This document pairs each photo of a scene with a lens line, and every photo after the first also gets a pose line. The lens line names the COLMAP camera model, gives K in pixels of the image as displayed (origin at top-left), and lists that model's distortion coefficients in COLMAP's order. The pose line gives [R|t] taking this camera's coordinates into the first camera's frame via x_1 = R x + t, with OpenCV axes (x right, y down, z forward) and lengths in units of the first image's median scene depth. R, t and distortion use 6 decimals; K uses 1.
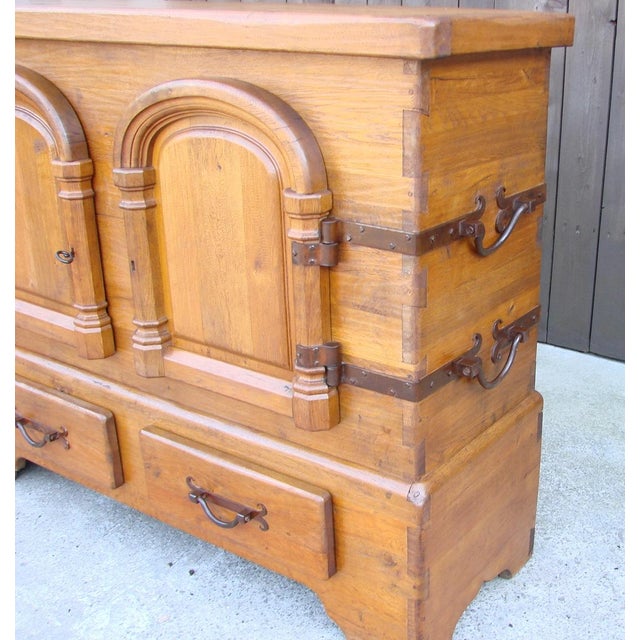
lens RADIAL K [[896.3, 0, 450.5], [0, 896.3, 323.2], [0, 0, 1]] dist [-0.203059, 0.247719]
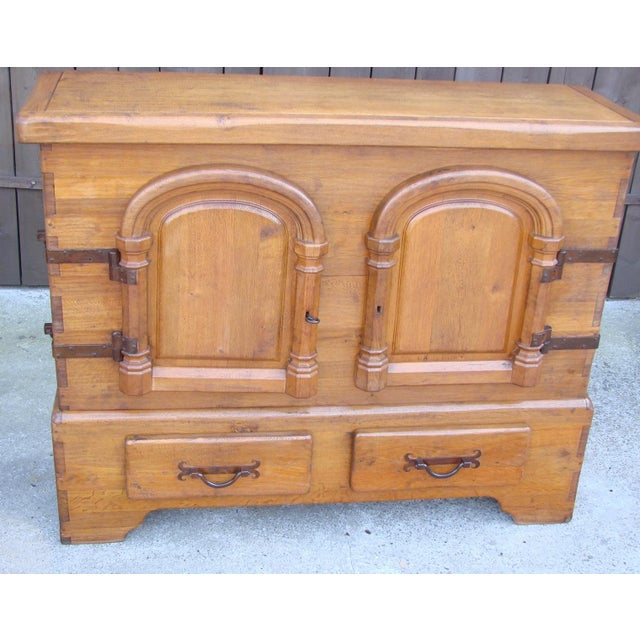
lens RADIAL K [[948.4, 0, 293.7], [0, 948.4, 333.3], [0, 0, 1]] dist [-0.061485, 0.049989]
pose [[0.788845, -0.251532, 0.560764, -1.356601], [0.187222, 0.967398, 0.170557, -0.318216], [-0.585382, -0.029556, 0.810219, -0.070848]]
